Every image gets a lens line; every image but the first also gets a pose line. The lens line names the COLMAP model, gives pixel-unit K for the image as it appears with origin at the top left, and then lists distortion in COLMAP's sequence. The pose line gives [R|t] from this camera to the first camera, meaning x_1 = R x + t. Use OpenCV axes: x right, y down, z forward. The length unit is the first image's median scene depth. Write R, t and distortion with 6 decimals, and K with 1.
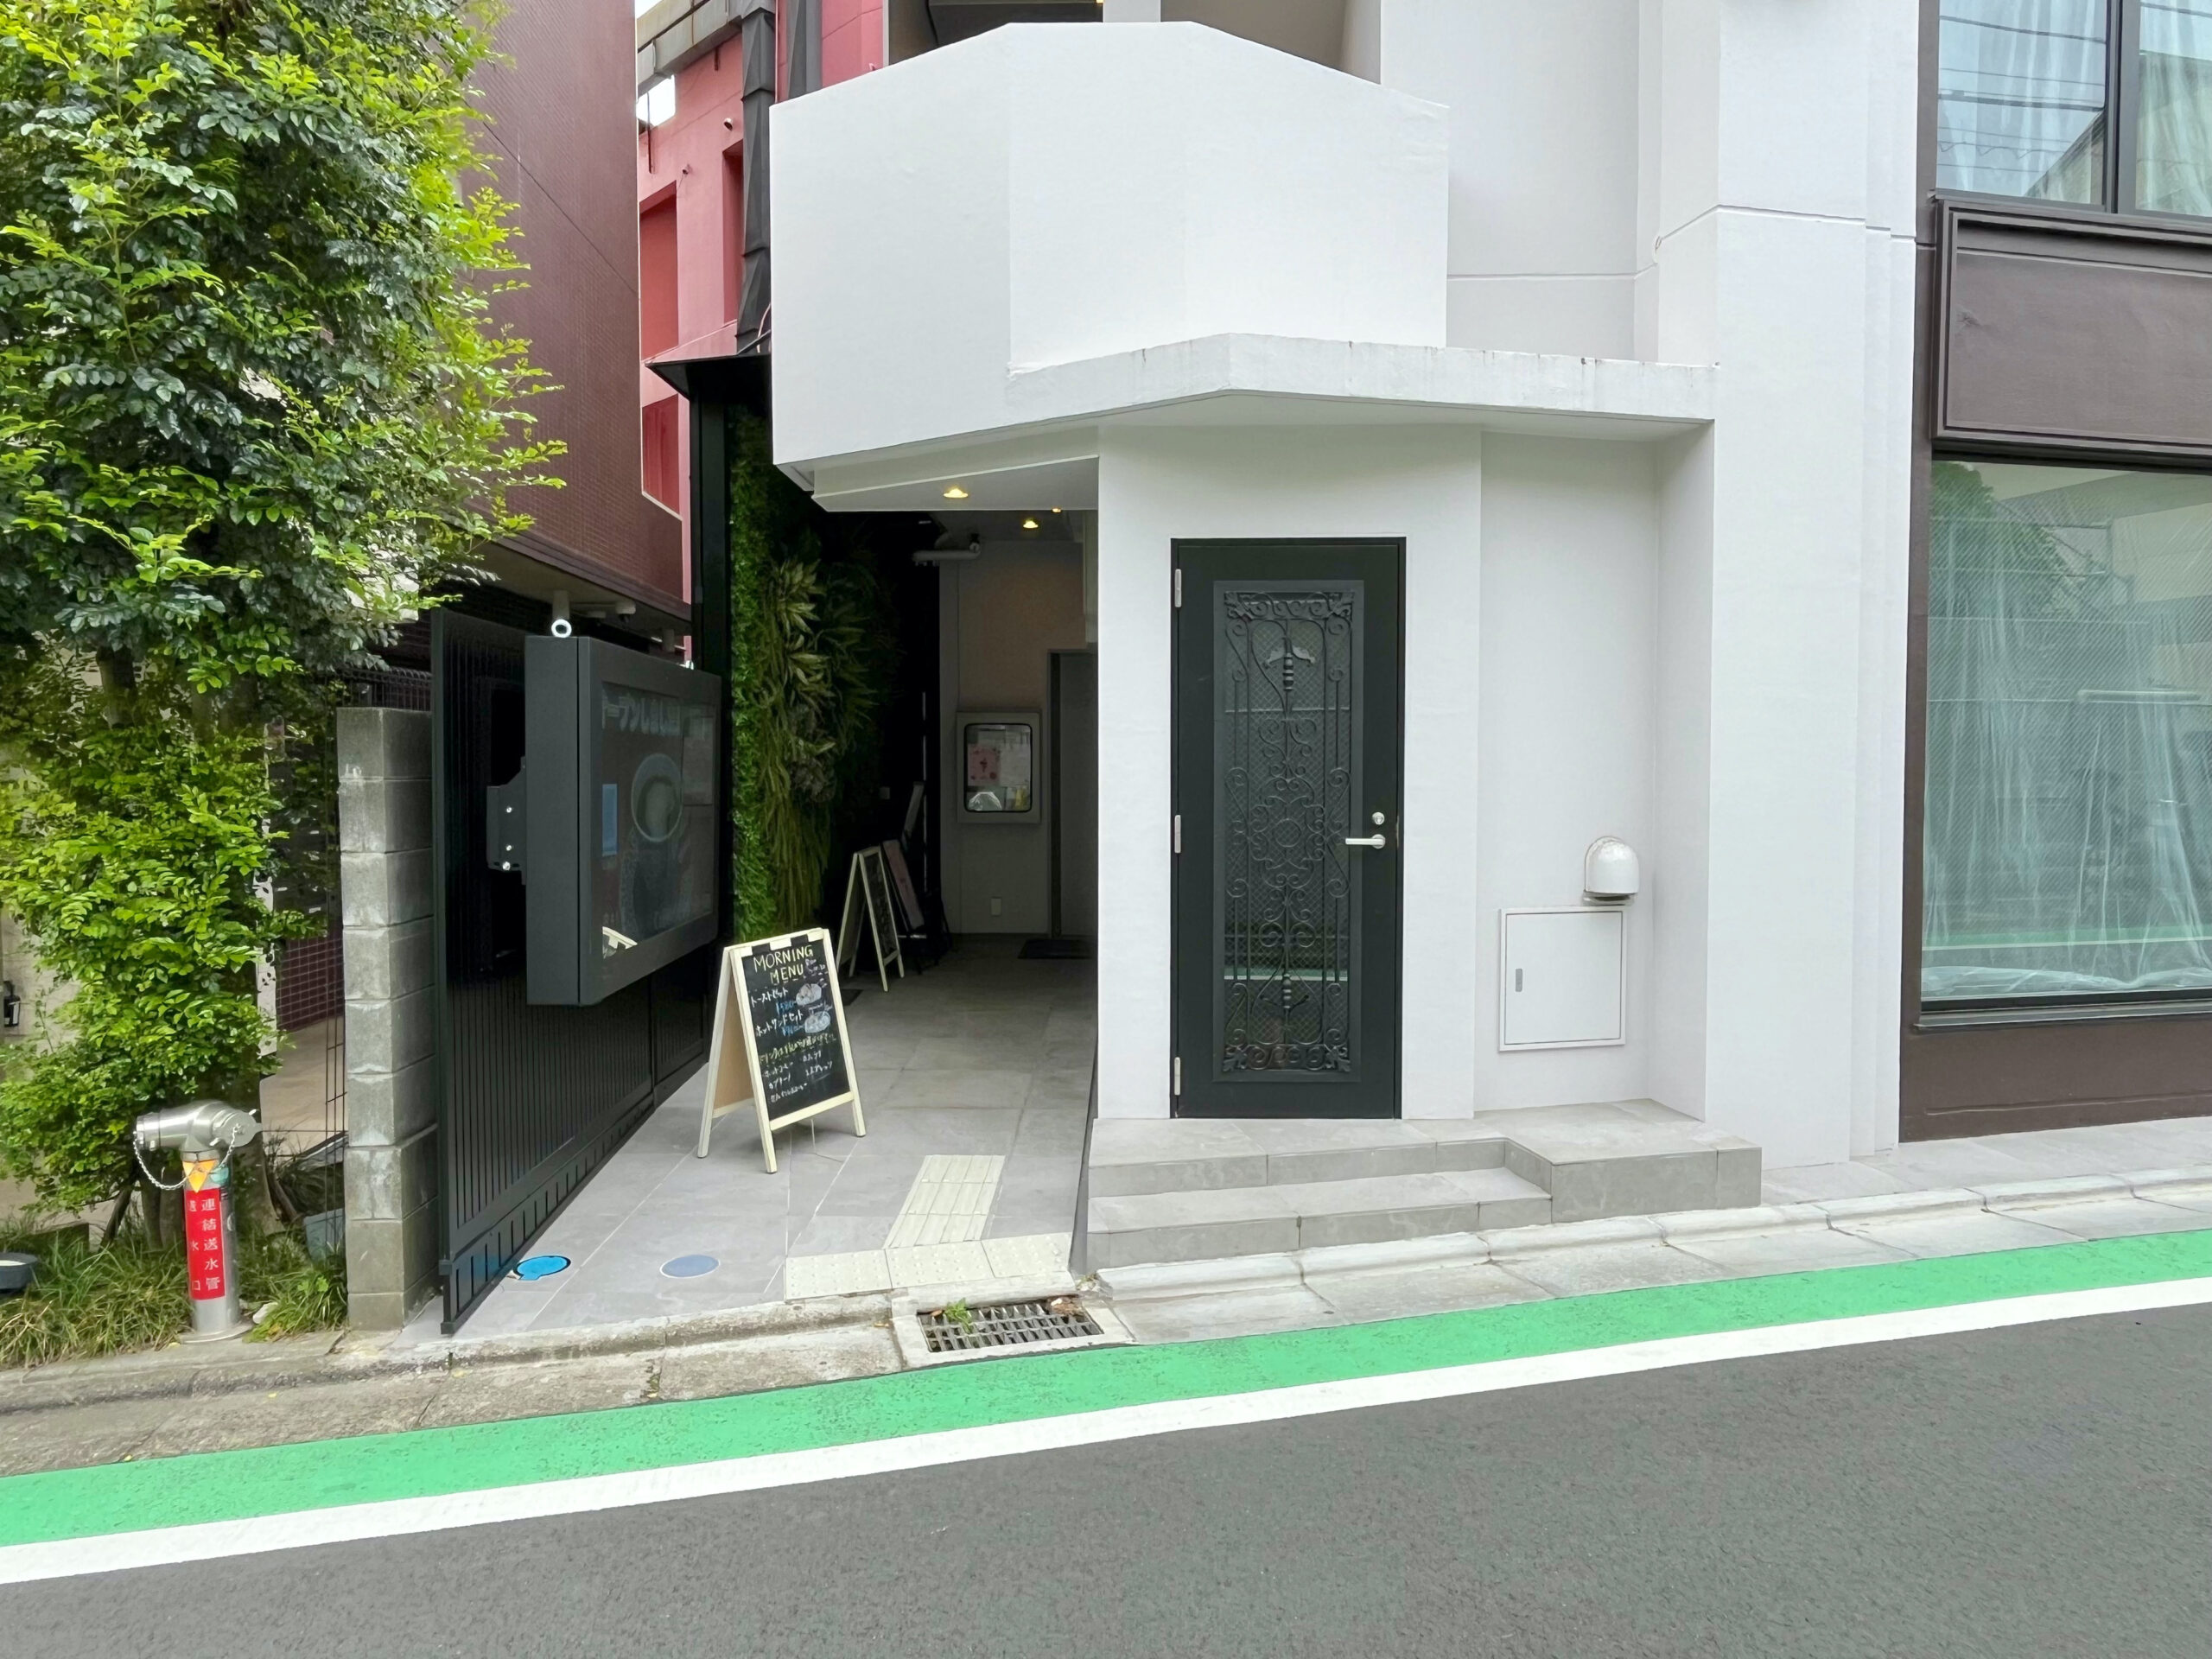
lens RADIAL K [[1401.5, 0, 1106.0], [0, 1401.5, 829.5], [0, 0, 1]] dist [-0.007391, -0.005488]
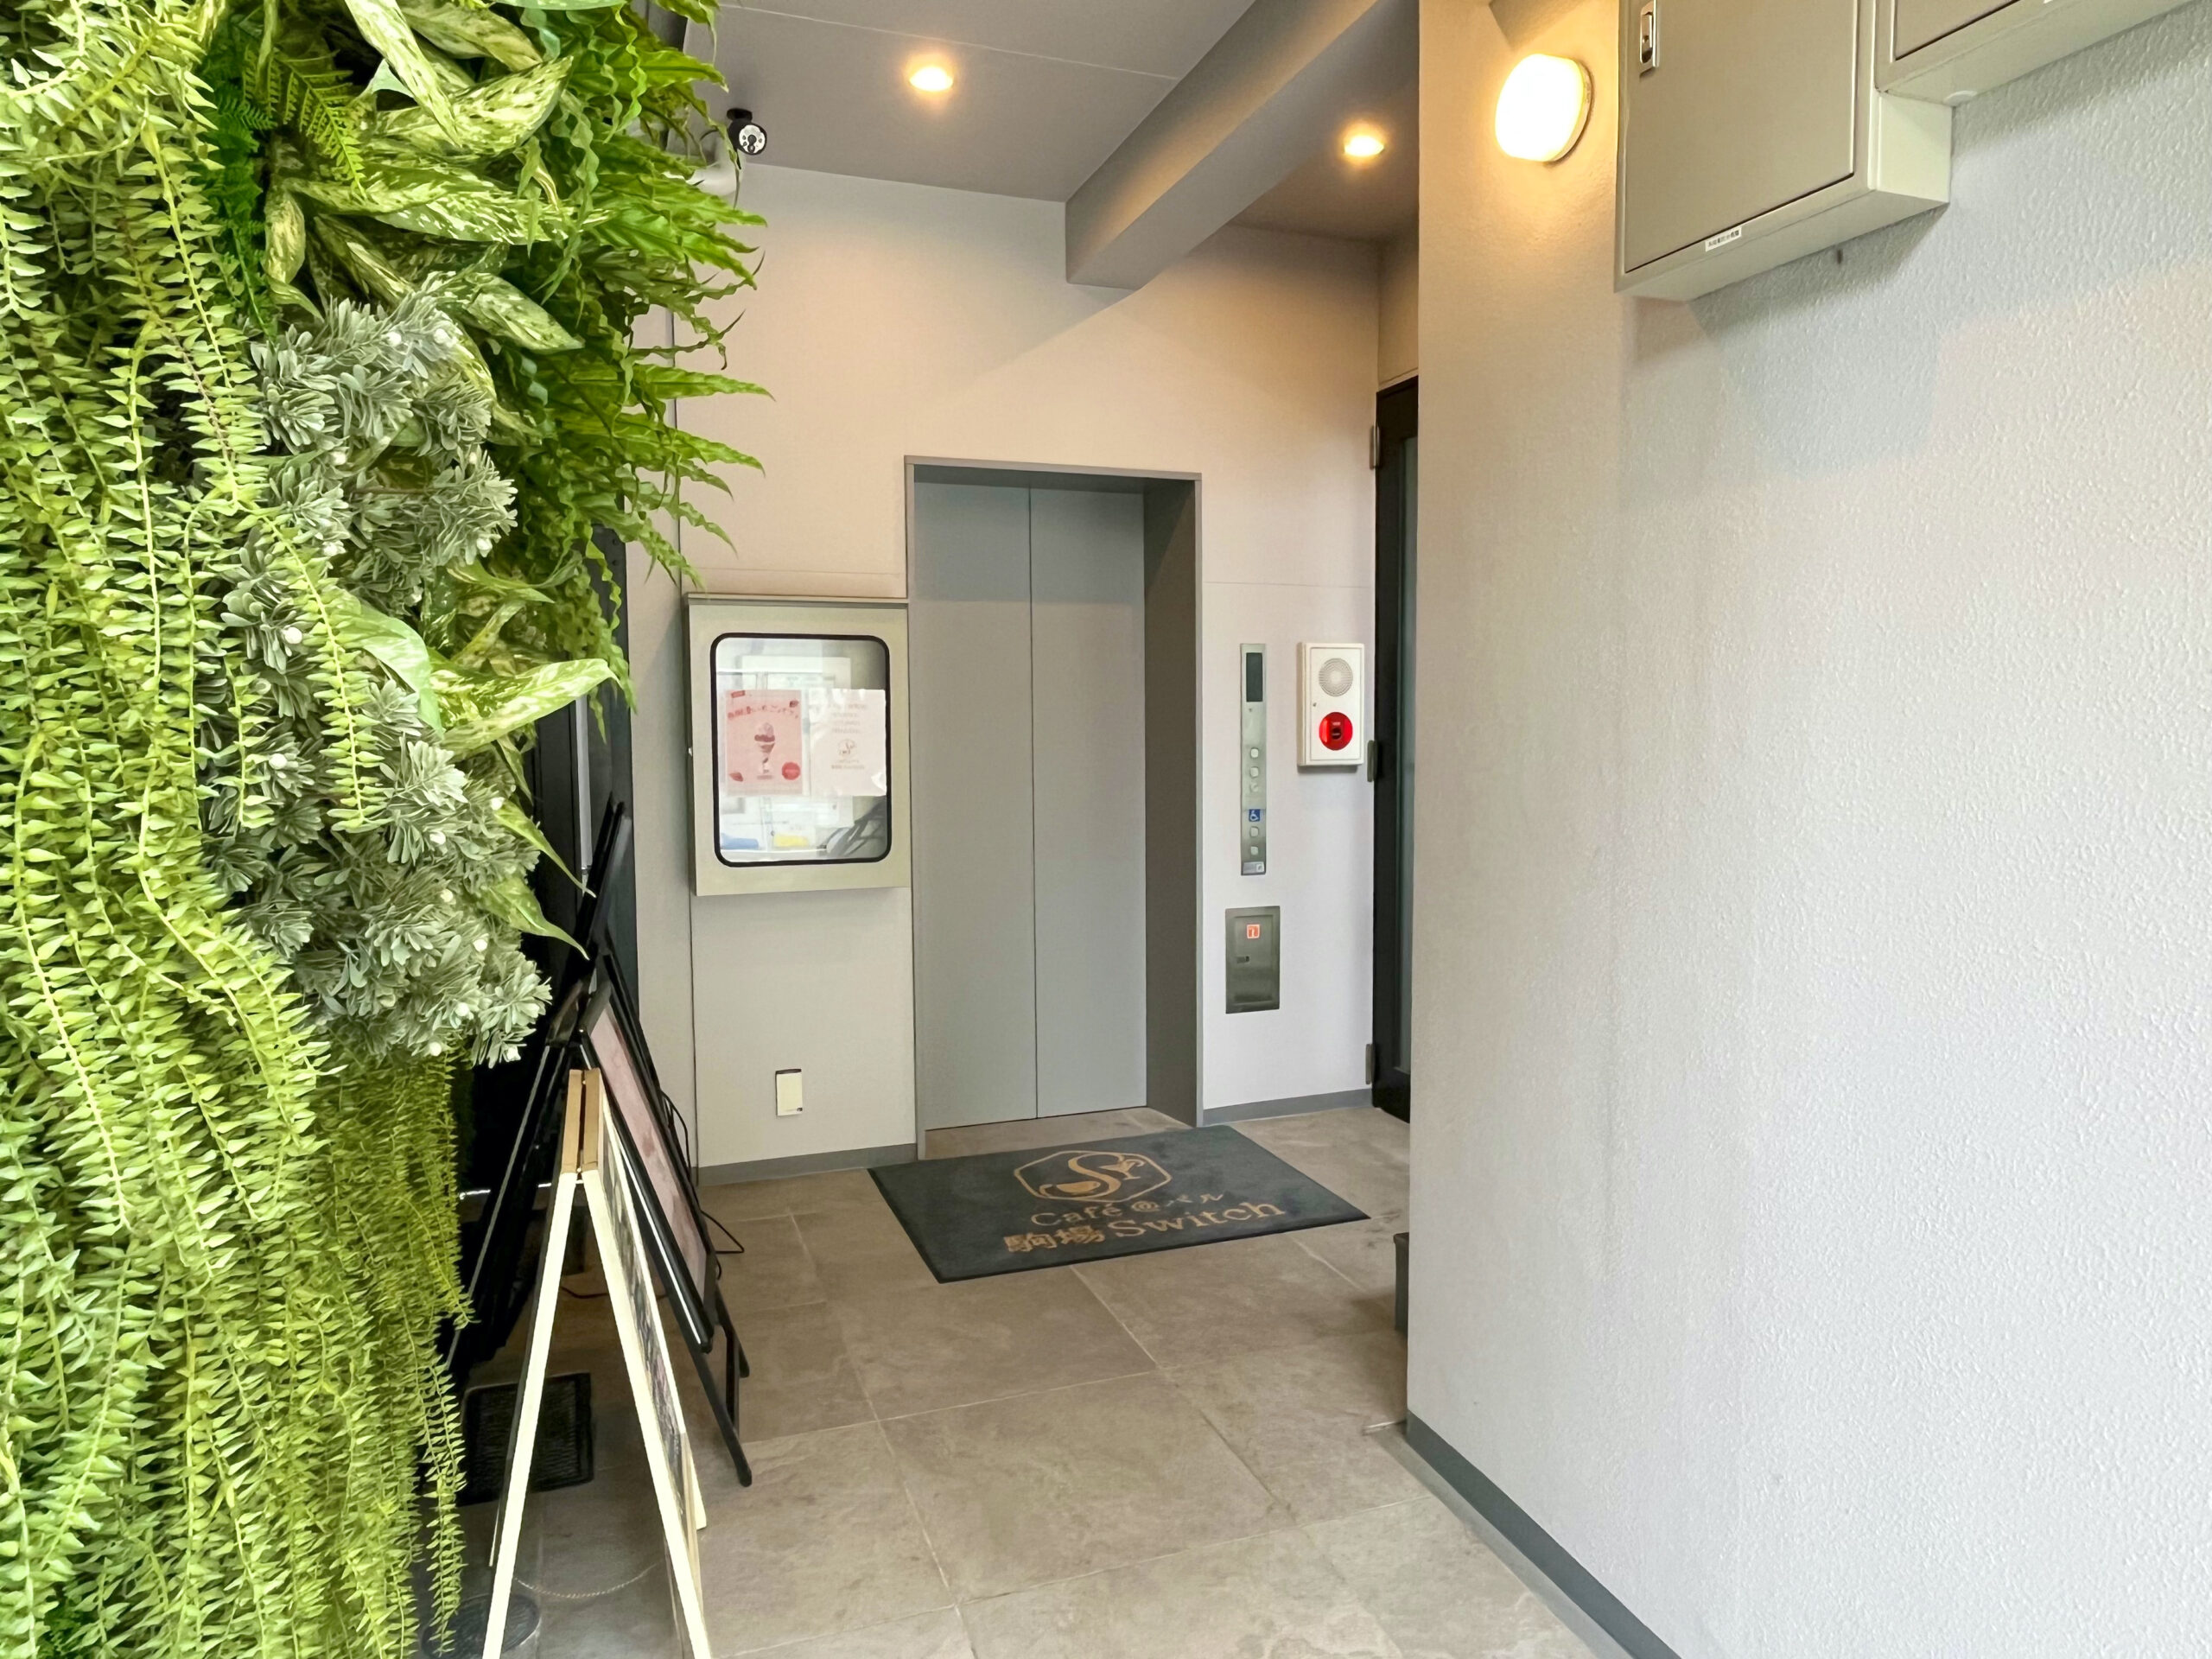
lens RADIAL K [[1349.8, 0, 1106.0], [0, 1349.8, 829.5], [0, 0, 1]] dist [0.000271, -0.000525]
pose [[0.923418, -0.033322, 0.382346, -0.302708], [0.018802, 0.998955, 0.041650, -0.075389], [-0.383334, -0.031271, 0.923080, 1.287594]]
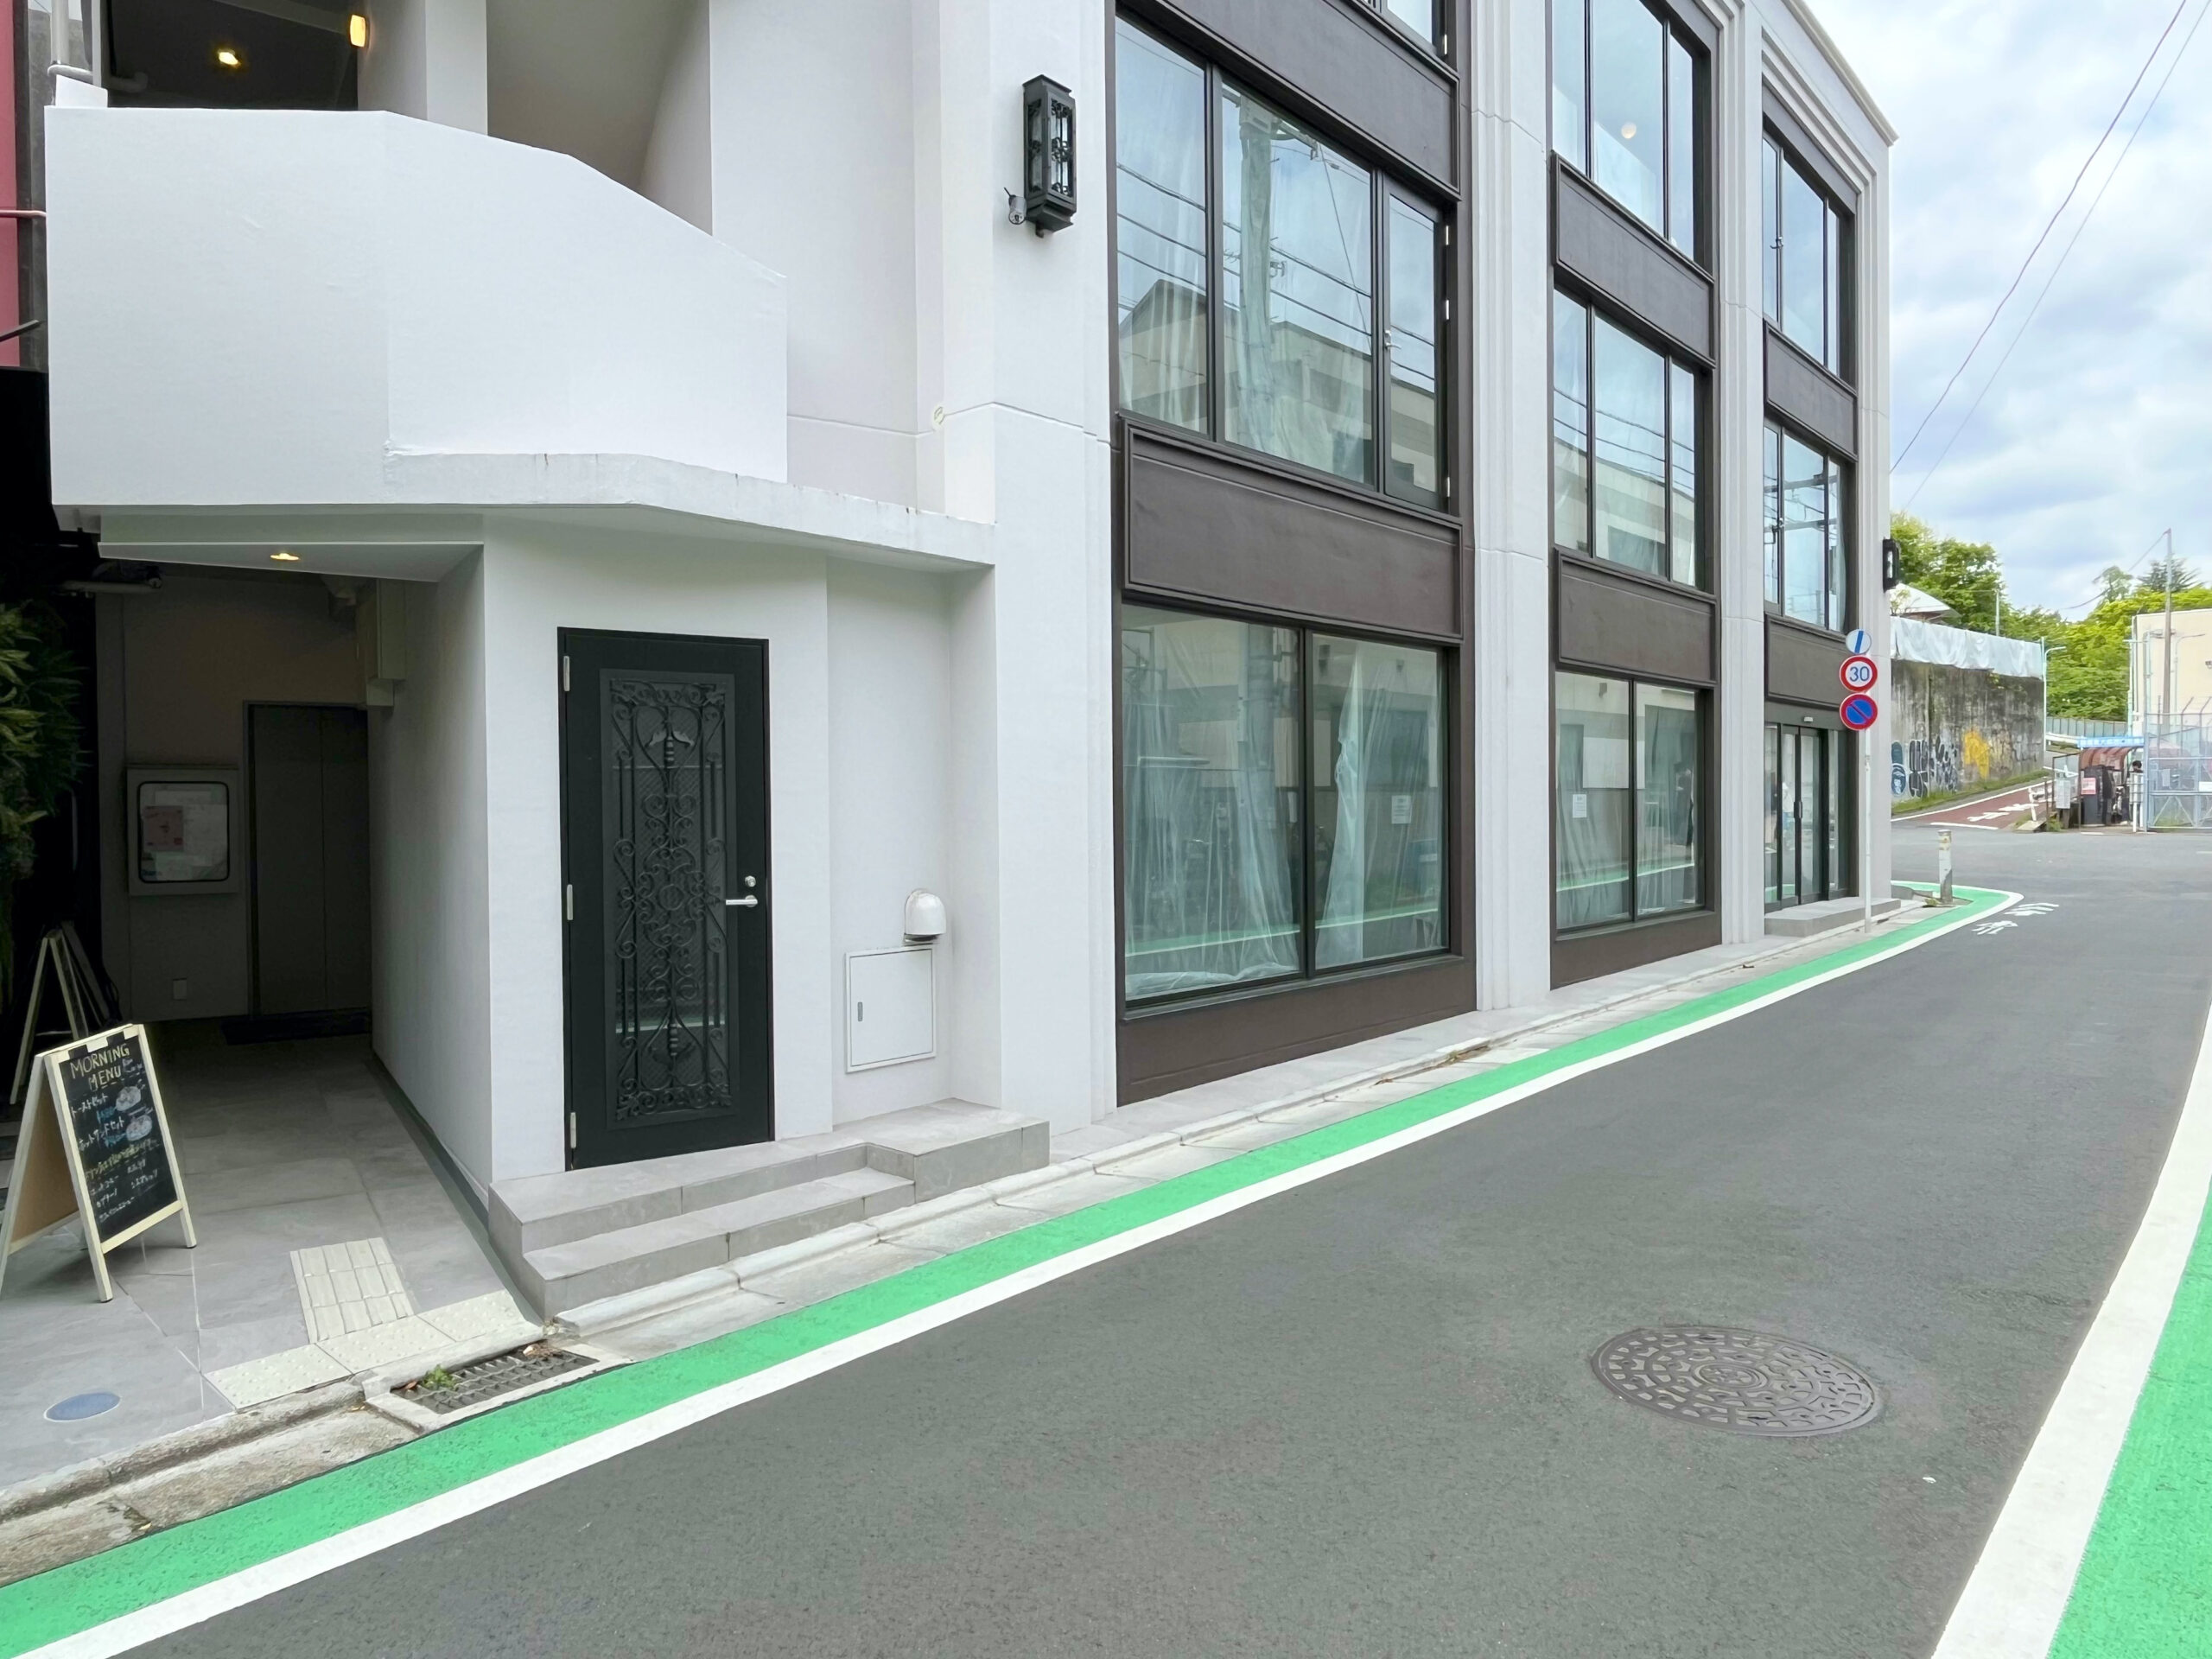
lens RADIAL K [[1401.5, 0, 1106.0], [0, 1401.5, 829.5], [0, 0, 1]] dist [-0.007391, -0.005488]
pose [[0.813911, -0.015040, 0.580795, -0.243977], [0.033056, 0.999244, -0.020448, -0.017760], [-0.580049, 0.035841, 0.813793, -0.112342]]
